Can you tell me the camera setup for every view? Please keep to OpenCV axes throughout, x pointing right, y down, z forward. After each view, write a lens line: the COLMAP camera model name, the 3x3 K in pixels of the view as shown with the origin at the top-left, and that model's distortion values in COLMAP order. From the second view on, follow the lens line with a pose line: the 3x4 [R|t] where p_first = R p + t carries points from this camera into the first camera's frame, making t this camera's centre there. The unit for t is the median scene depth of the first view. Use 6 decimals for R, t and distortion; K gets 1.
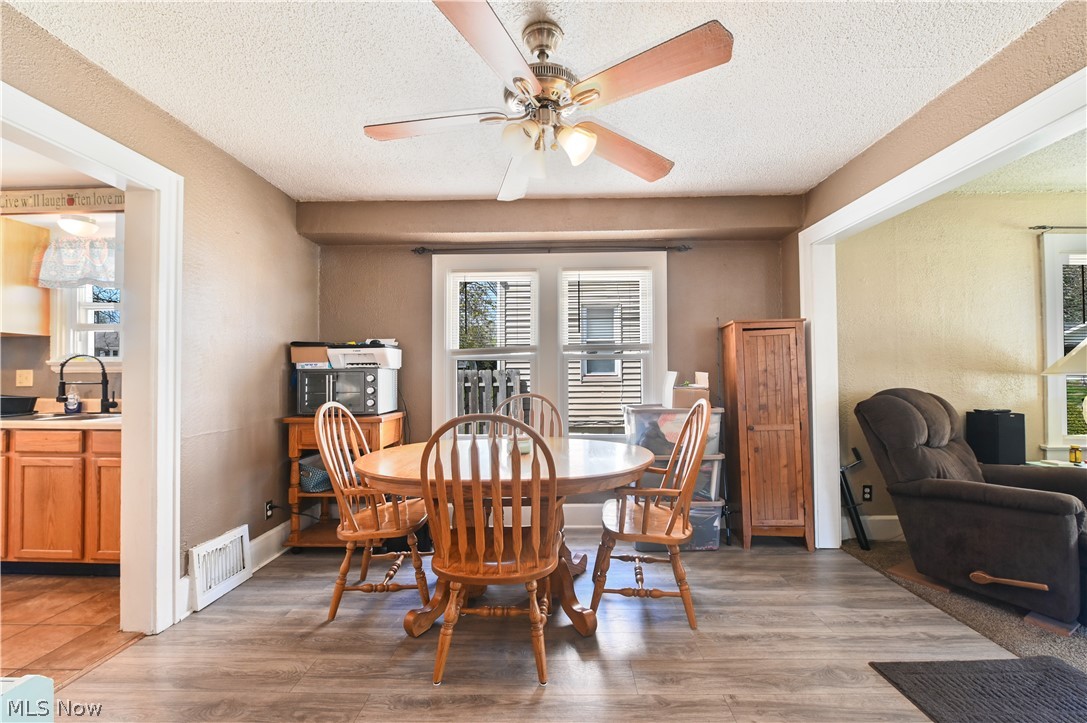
lens RADIAL K [[431.1, 0, 552.2], [0, 431.1, 367.5], [0, 0, 1]] dist [-0.009516, 0.000271]
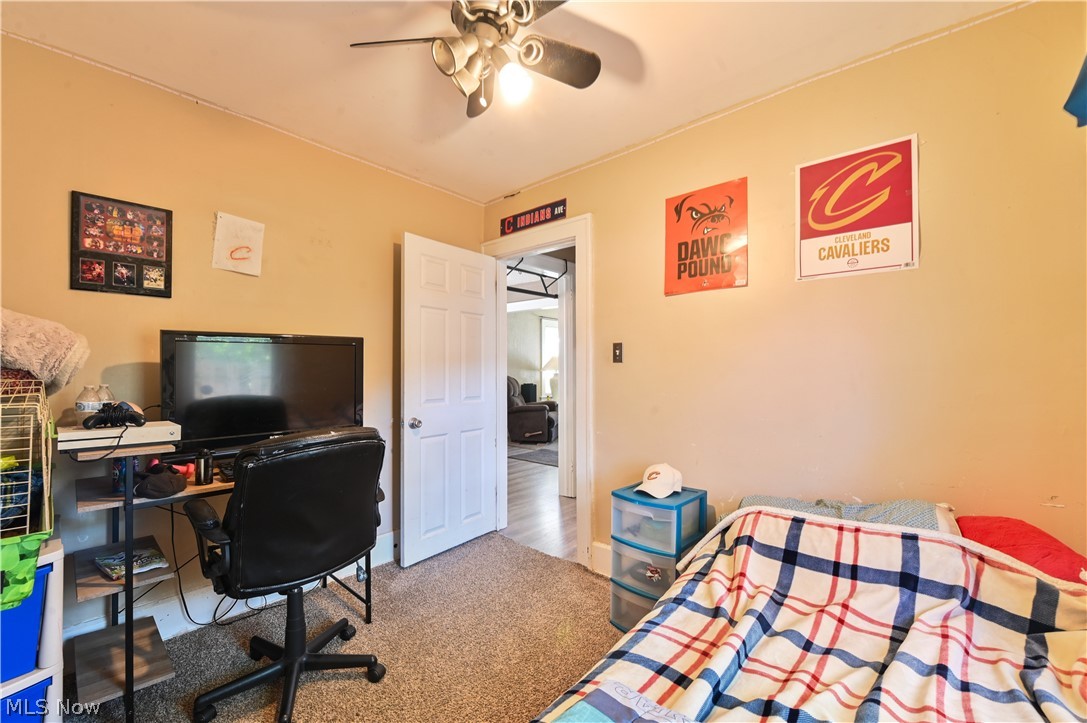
lens RADIAL K [[431.0, 0, 546.1], [0, 431.0, 363.1], [0, 0, 1]] dist [-0.010337, -0.000130]
pose [[0.642698, 0.016592, 0.765940, -0.997120], [-0.018966, 0.999804, -0.005744, -0.015207], [-0.765885, -0.010836, 0.642887, -0.845808]]
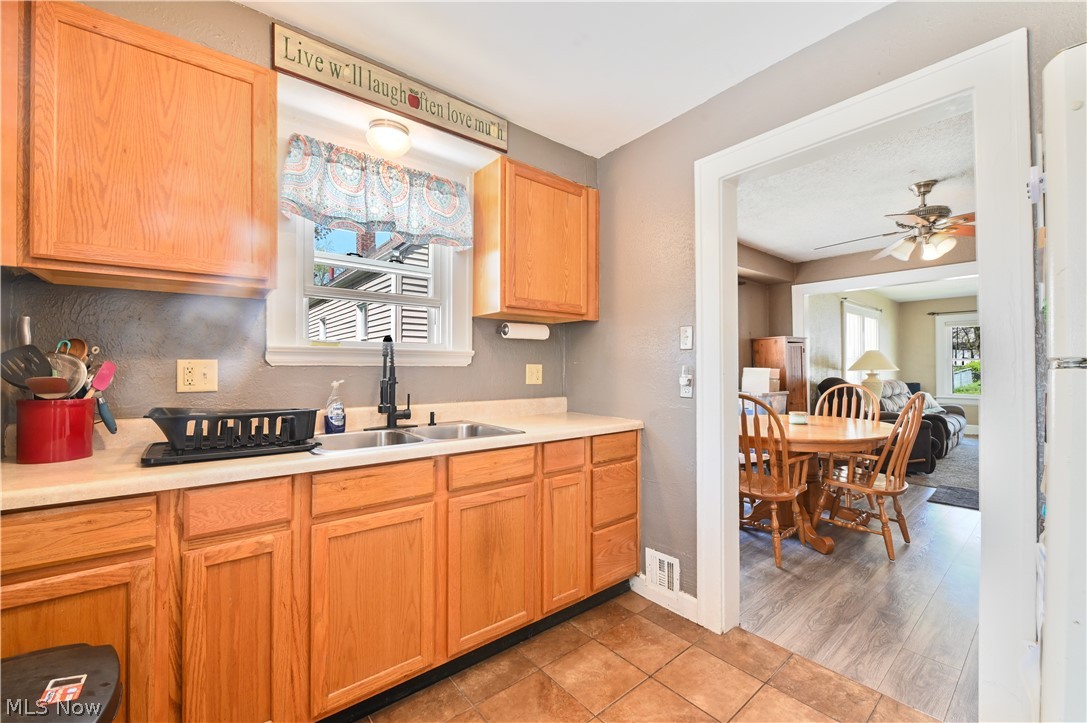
lens RADIAL K [[431.0, 0, 546.1], [0, 431.0, 363.1], [0, 0, 1]] dist [-0.010337, -0.000130]
pose [[0.764004, 0.012512, 0.645090, -1.314347], [-0.015002, 0.999886, -0.001626, 0.005097], [-0.645037, -0.008435, 0.764105, 0.348056]]
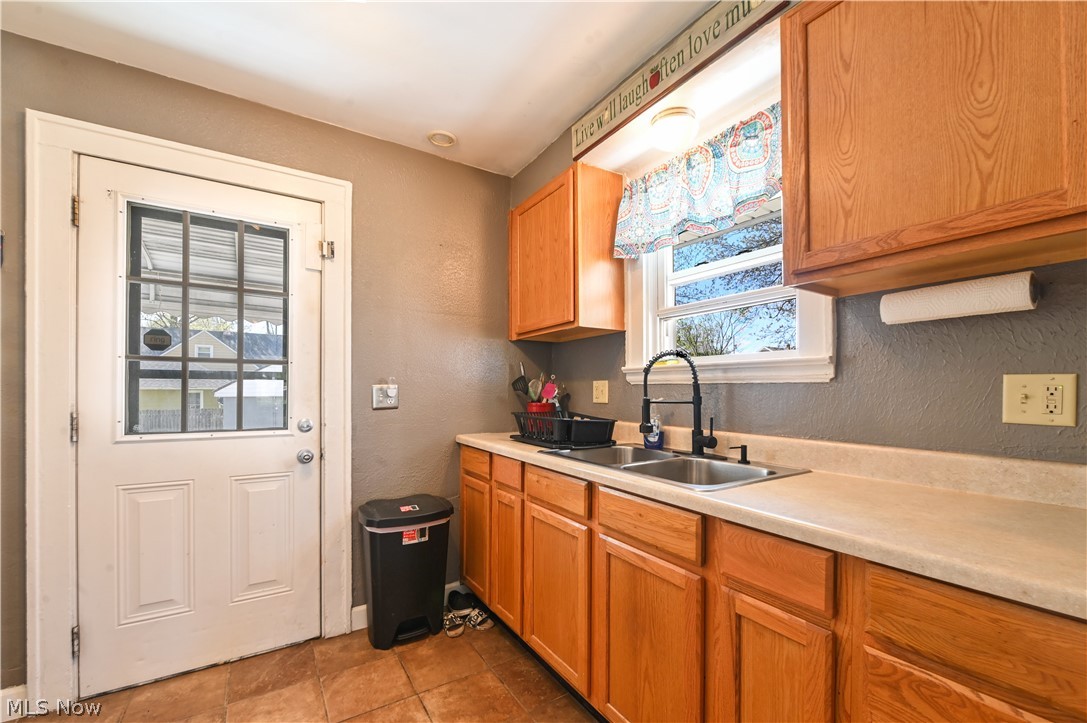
lens RADIAL K [[443.3, 0, 553.5], [0, 443.3, 389.5], [0, 0, 1]] dist [-0.002247, -0.000213]
pose [[0.565591, 0.005988, -0.824664, -0.680457], [0.011839, 0.999812, 0.015380, 0.008589], [0.824601, -0.018462, 0.565414, 0.518741]]
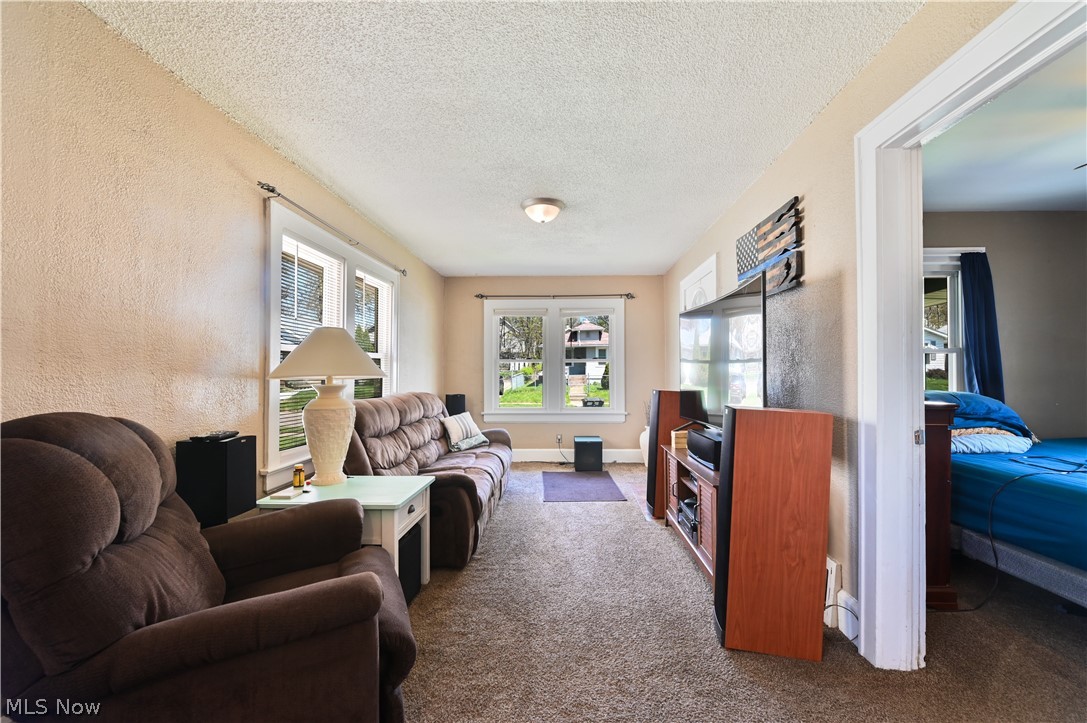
lens RADIAL K [[441.2, 0, 548.9], [0, 441.2, 368.0], [0, 0, 1]] dist [-0.011637, -0.000078]
pose [[0.030504, 0.014384, 0.999431, 0.376494], [-0.015496, 0.999783, -0.013916, 0.000574], [-0.999415, -0.015063, 0.030720, 0.468211]]
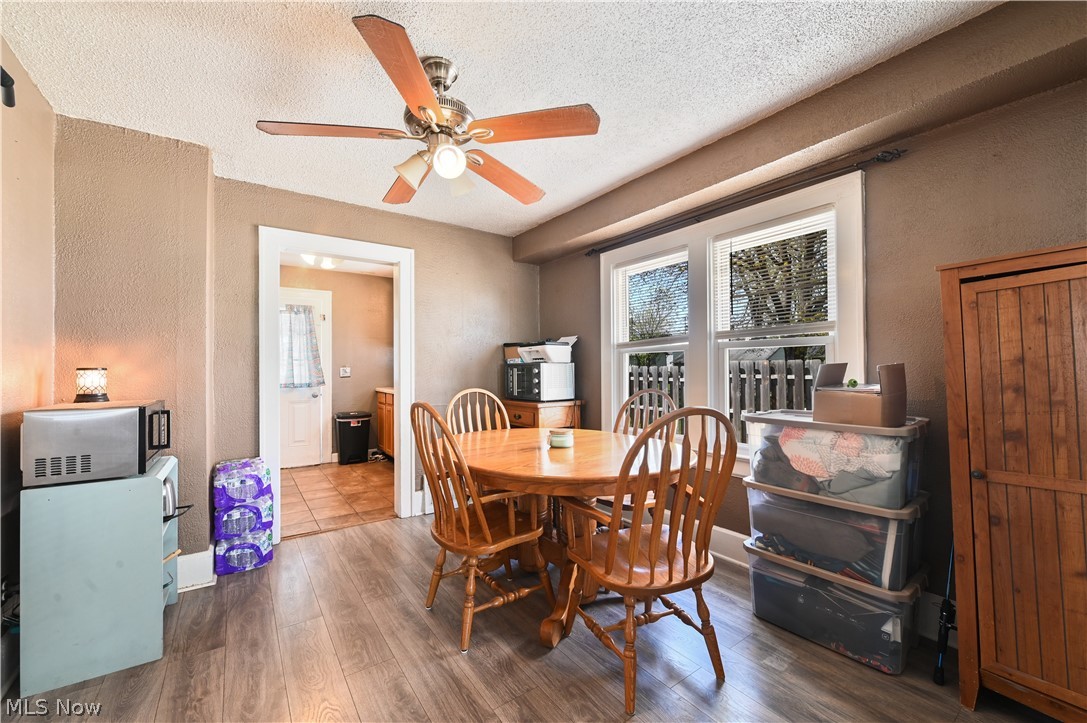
lens RADIAL K [[431.0, 0, 546.1], [0, 431.0, 363.1], [0, 0, 1]] dist [-0.010337, -0.000130]
pose [[0.594409, -0.008396, -0.804119, 0.565342], [0.019010, 0.999813, 0.003614, -0.001238], [0.803938, -0.017434, 0.594457, 0.299324]]
